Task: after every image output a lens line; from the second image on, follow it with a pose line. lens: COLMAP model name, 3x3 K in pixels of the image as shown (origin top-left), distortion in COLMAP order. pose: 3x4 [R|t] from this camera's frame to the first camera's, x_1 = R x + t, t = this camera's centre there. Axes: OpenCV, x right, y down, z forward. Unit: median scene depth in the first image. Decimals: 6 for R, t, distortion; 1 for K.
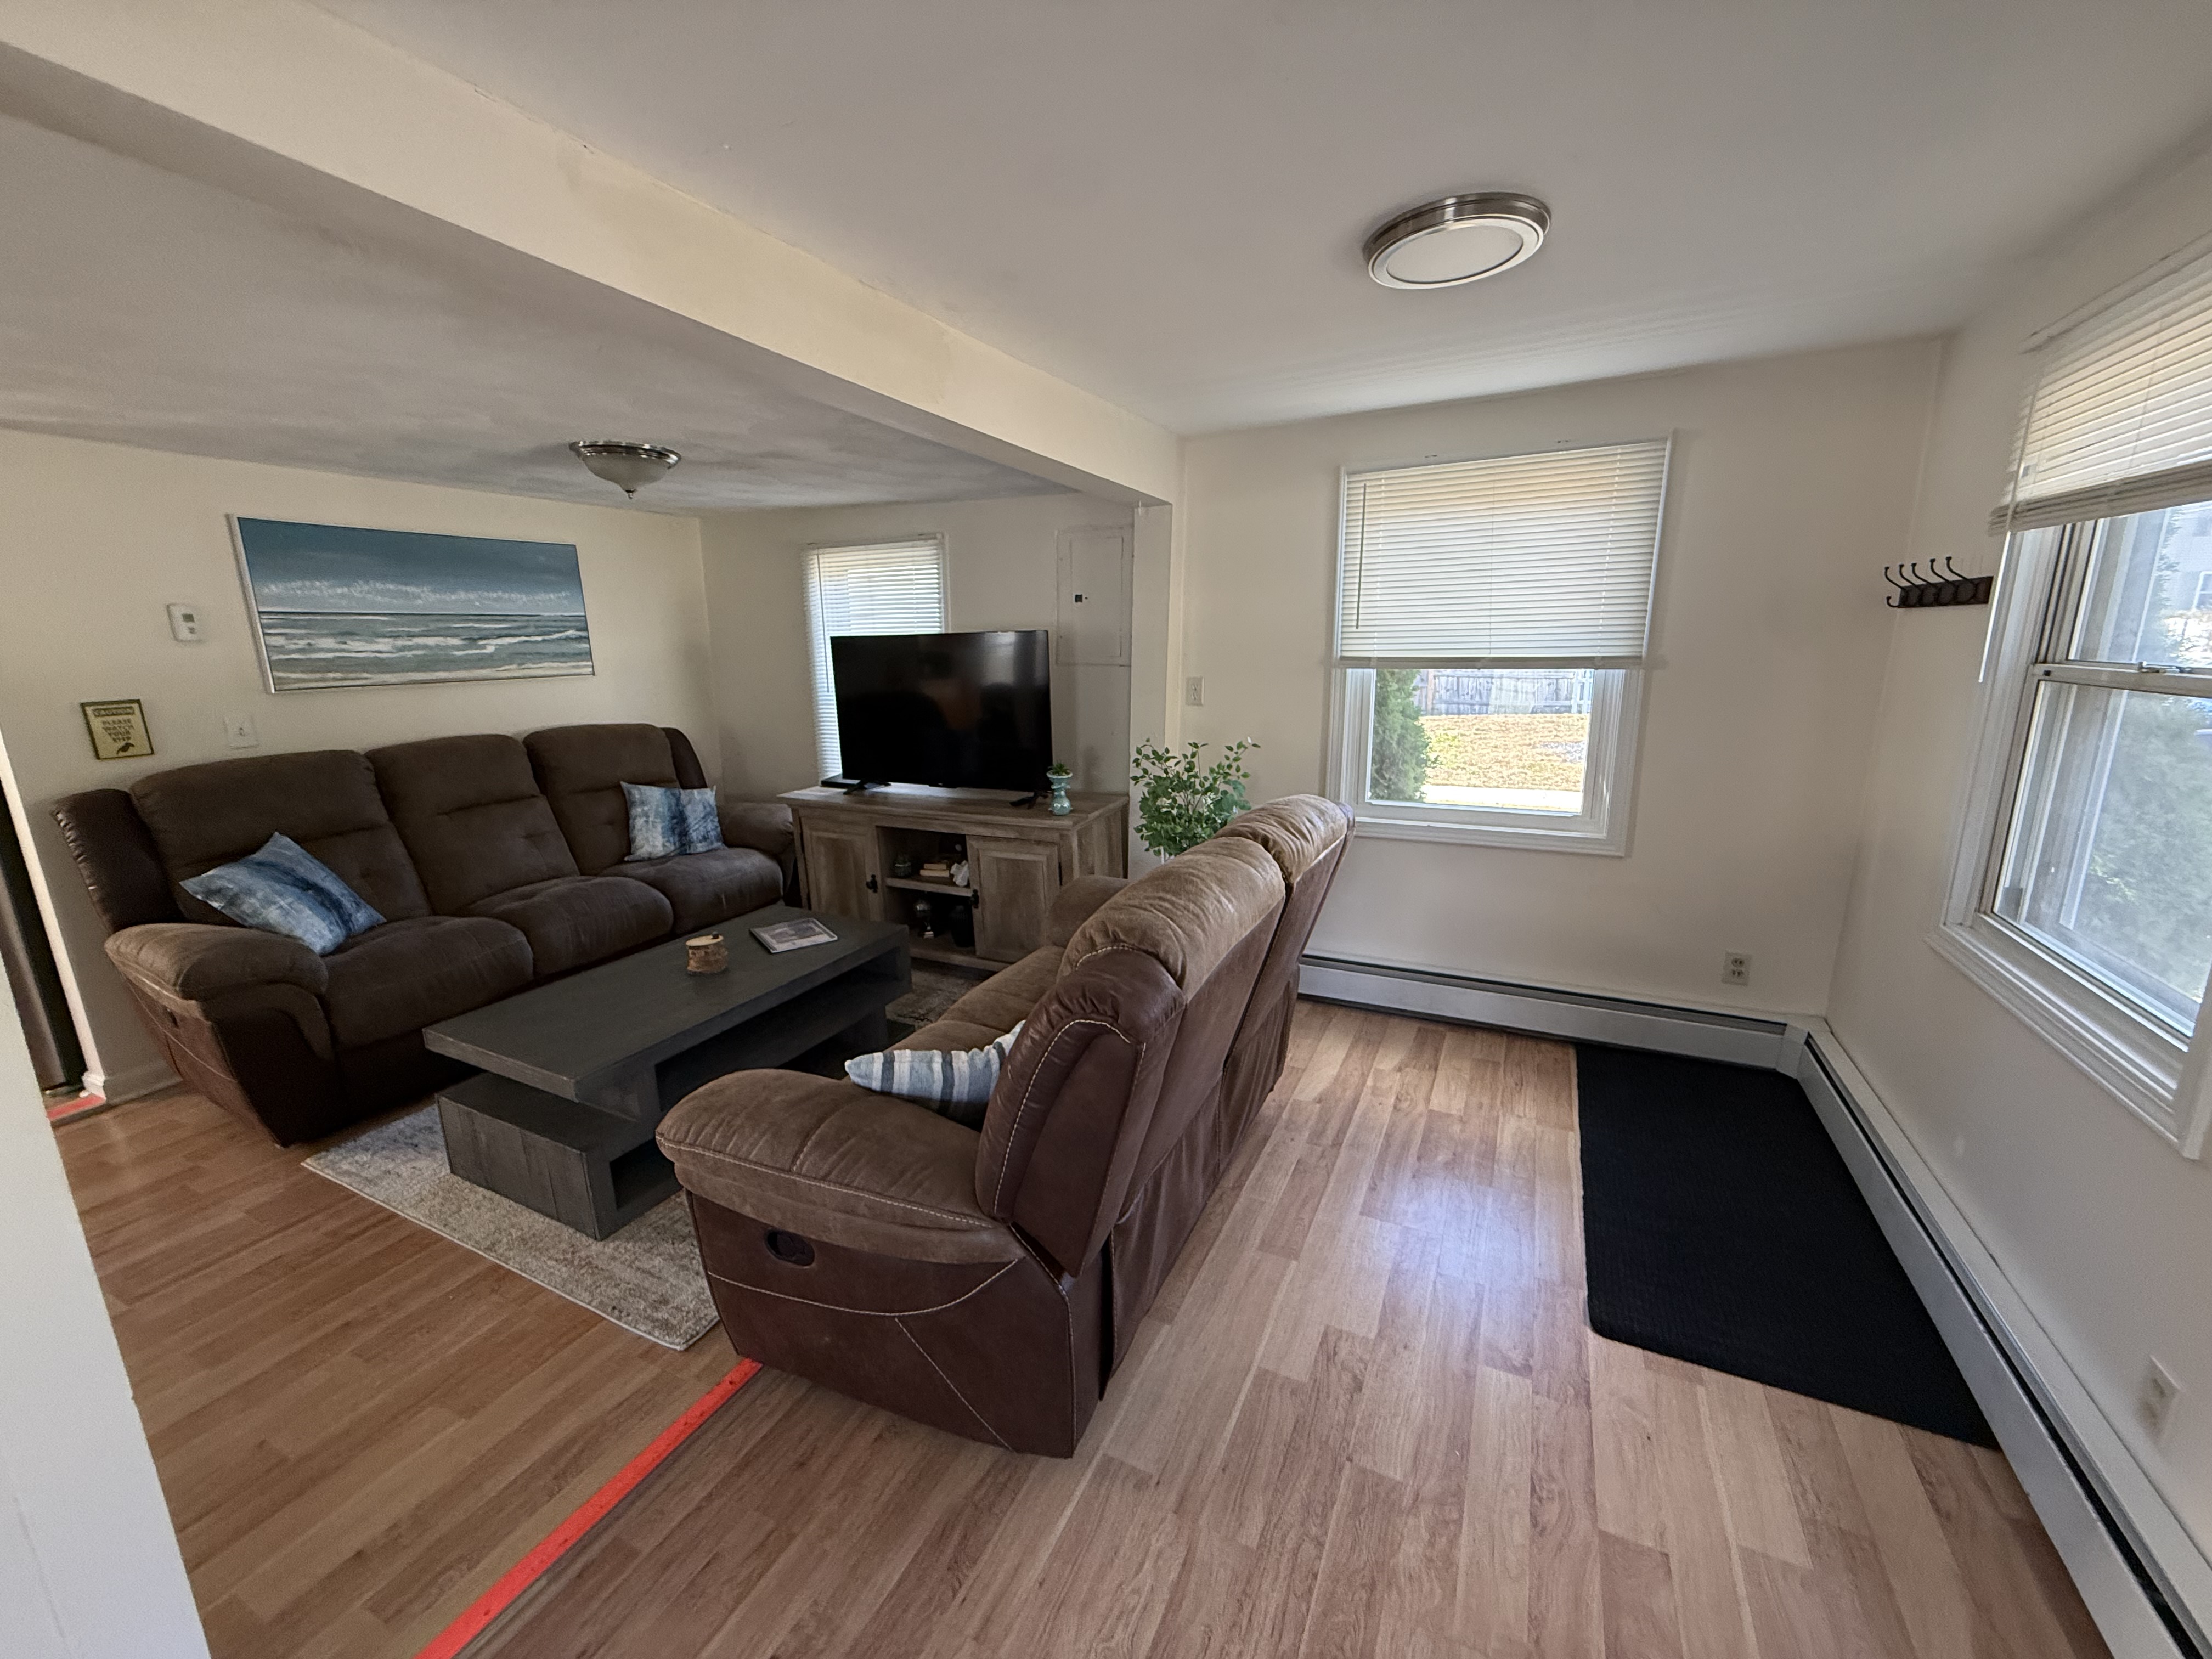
lens RADIAL K [[878.0, 0, 1099.3], [0, 878.0, 831.4], [0, 0, 1]] dist [0.008122, -0.004783]
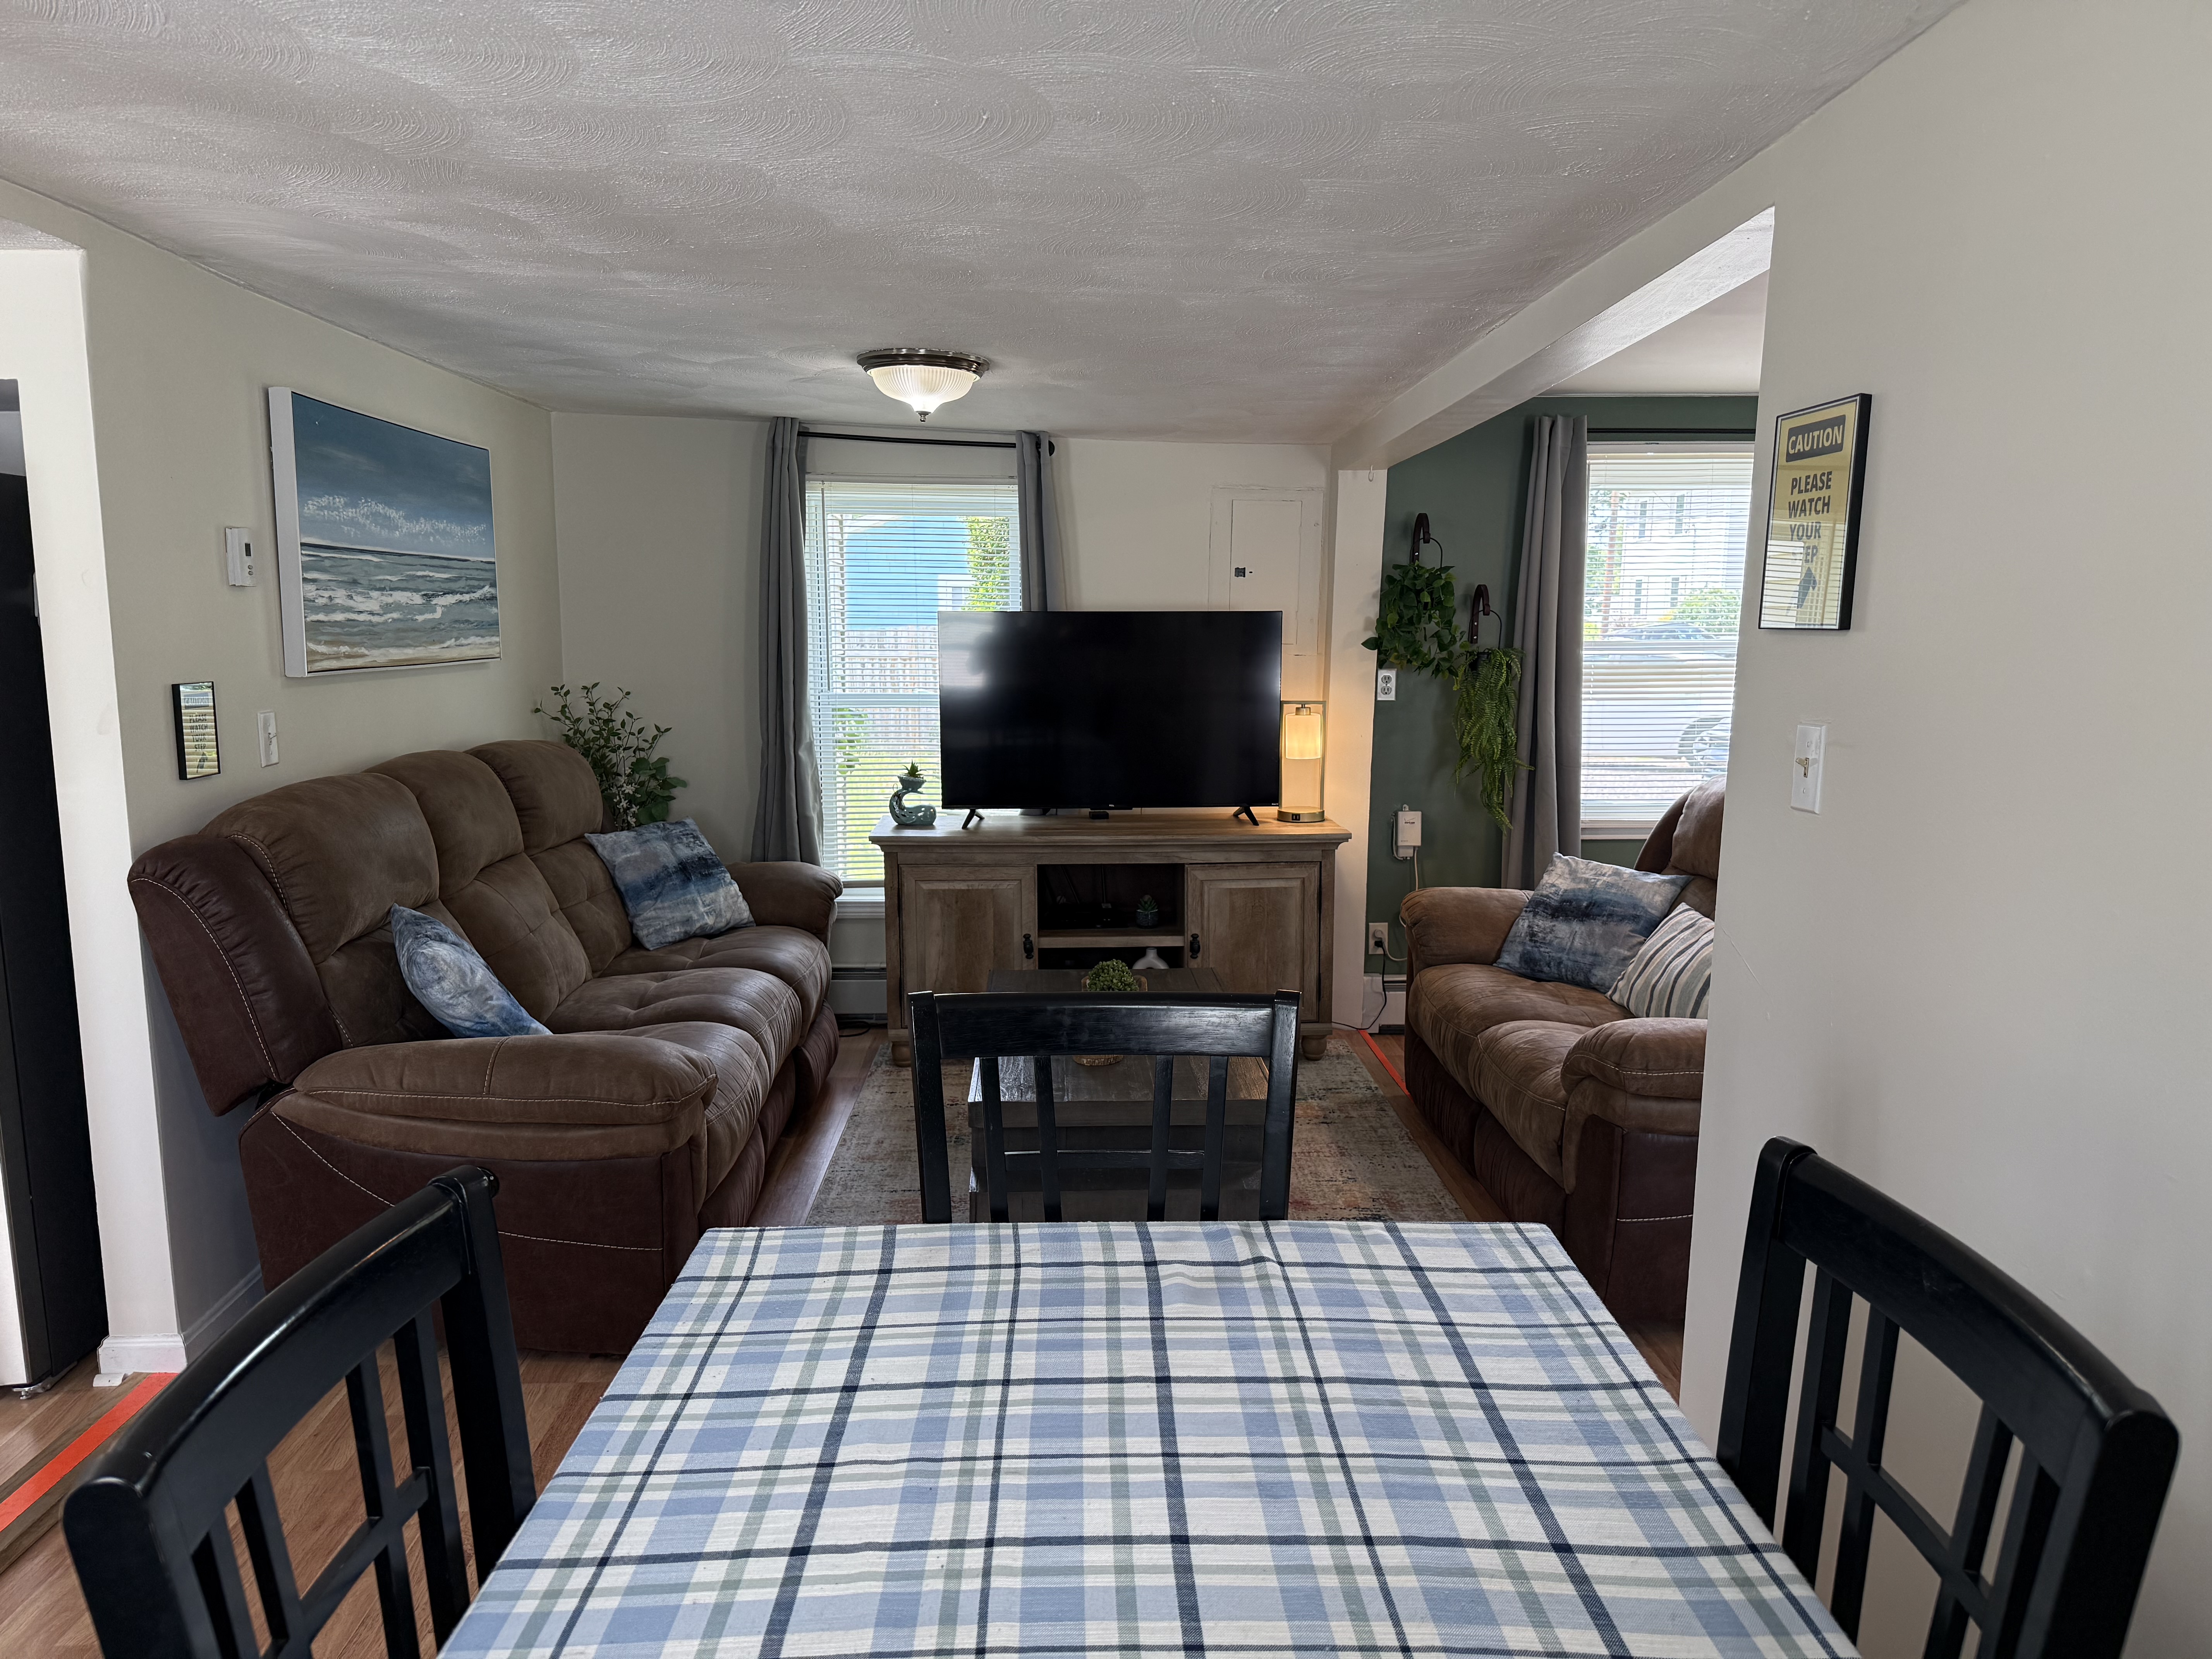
lens RADIAL K [[1533.8, 0, 1116.7], [0, 1533.8, 841.1], [0, 0, 1]] dist [0.167246, -0.337503]
pose [[0.872301, -0.046471, 0.486756, -0.988309], [0.085288, 0.994674, -0.057881, 0.065414], [-0.481473, 0.092004, 0.871619, -0.193529]]
